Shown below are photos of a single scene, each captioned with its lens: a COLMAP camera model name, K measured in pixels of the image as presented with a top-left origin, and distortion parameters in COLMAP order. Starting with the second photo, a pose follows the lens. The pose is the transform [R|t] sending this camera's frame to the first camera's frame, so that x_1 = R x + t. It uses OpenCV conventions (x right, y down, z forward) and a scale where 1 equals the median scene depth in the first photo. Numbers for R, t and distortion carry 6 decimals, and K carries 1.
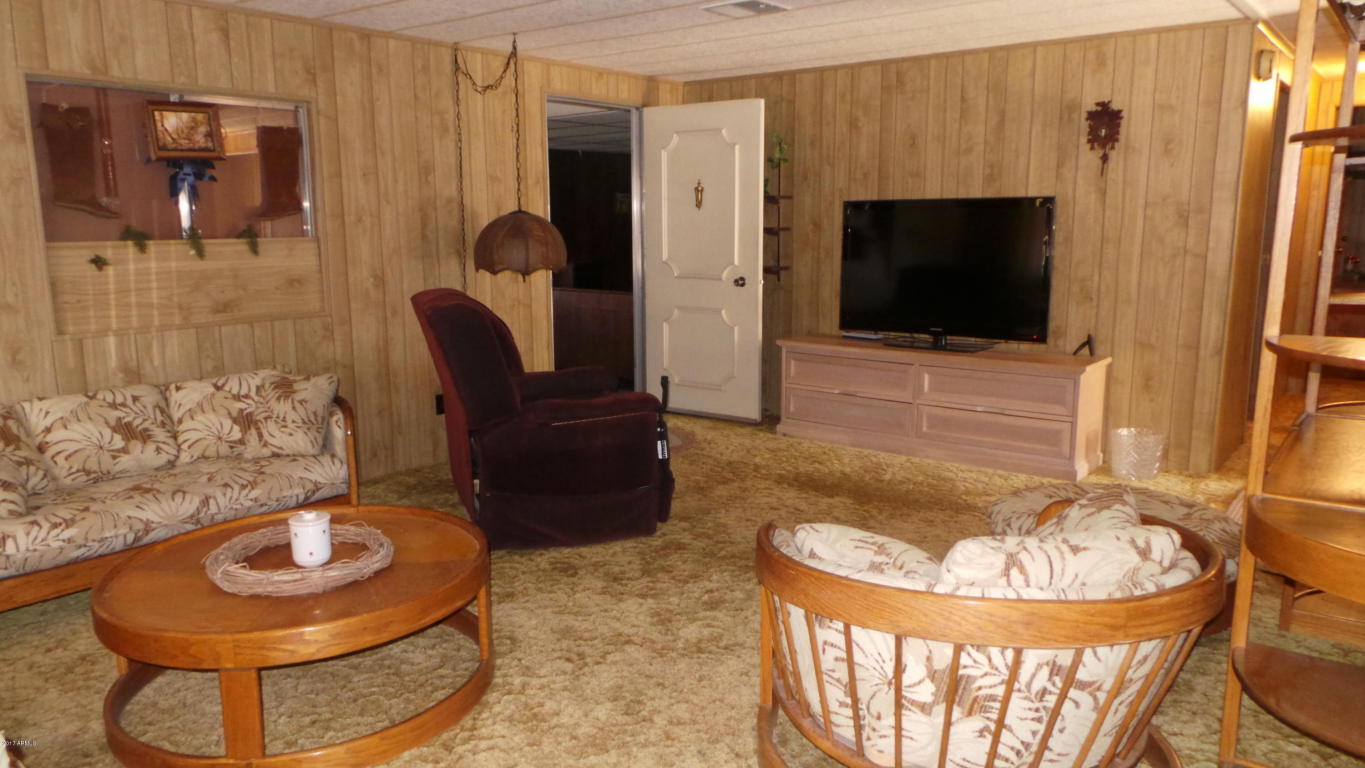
lens RADIAL K [[942.1, 0, 684.0], [0, 942.1, 381.5], [0, 0, 1]] dist [0.000184, 0.000166]
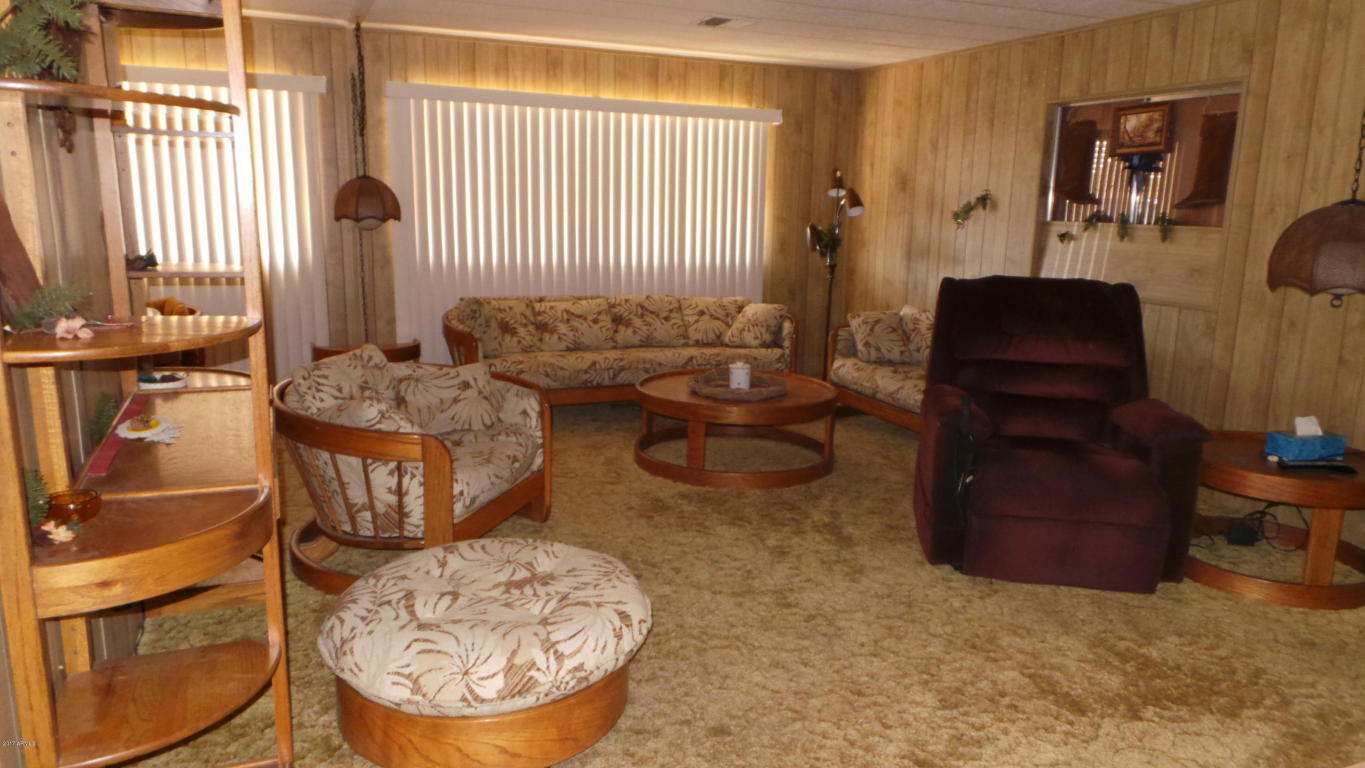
lens RADIAL K [[942.1, 0, 683.9], [0, 942.1, 389.0], [0, 0, 1]] dist [0.000184, 0.000166]
pose [[-0.497028, 0.165661, -0.851774, 0.768163], [-0.173060, 0.942962, 0.284380, -0.192227], [0.850302, 0.288753, -0.440010, 1.096712]]
